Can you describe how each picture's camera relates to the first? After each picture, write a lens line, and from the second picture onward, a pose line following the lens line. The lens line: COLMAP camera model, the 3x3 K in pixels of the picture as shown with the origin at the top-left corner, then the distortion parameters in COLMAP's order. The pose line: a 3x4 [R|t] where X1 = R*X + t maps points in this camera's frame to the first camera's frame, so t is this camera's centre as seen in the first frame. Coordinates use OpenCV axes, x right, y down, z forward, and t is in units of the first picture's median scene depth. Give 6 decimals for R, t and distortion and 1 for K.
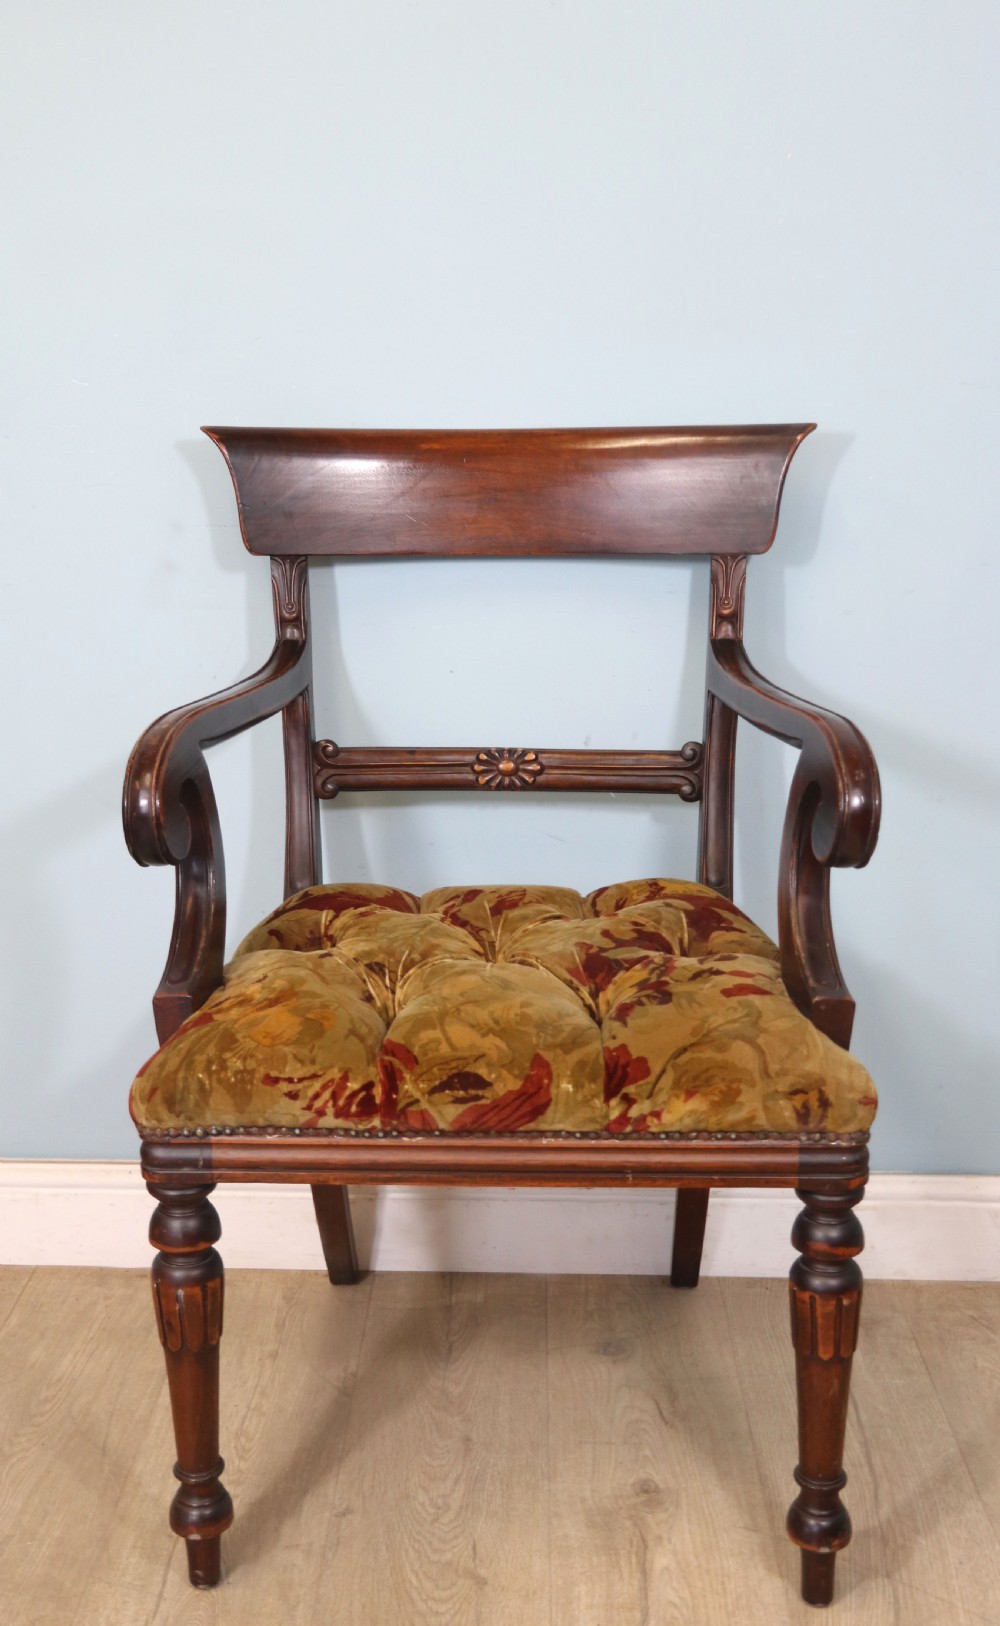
lens RADIAL K [[1722.7, 0, 446.6], [0, 1722.7, 813.5], [0, 0, 1]] dist [-0.073527, 0.206146]
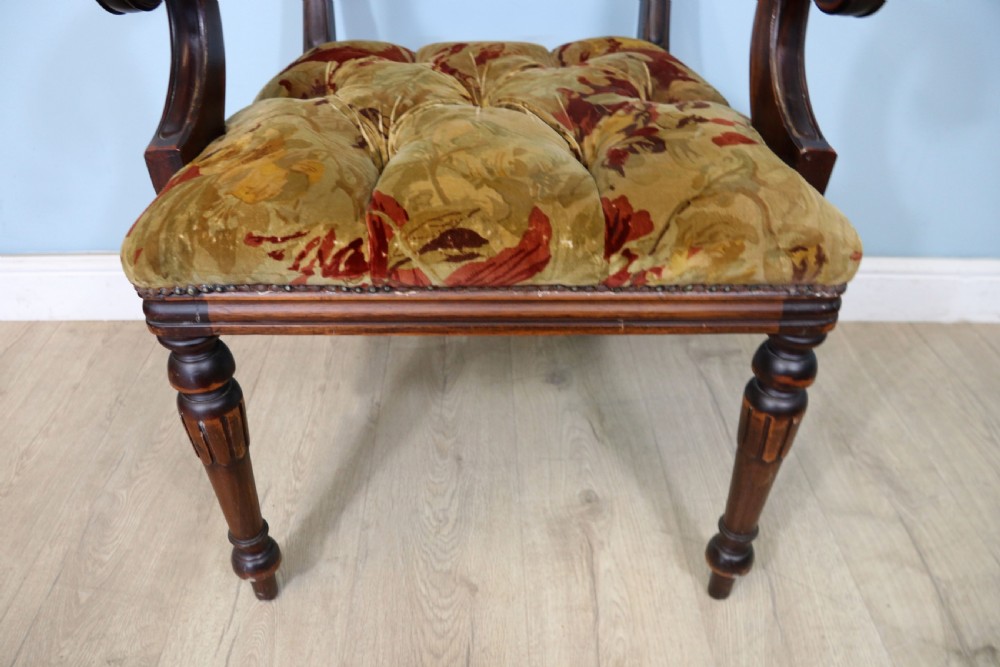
lens RADIAL K [[740.5, 0, 484.1], [0, 740.5, 321.9], [0, 0, 1]] dist [-0.174437, 0.092079]
pose [[0.998208, -0.019911, 0.056425, 0.000701], [-0.002437, 0.928697, 0.370831, 0.043097], [-0.059785, -0.370304, 0.926985, 0.537818]]
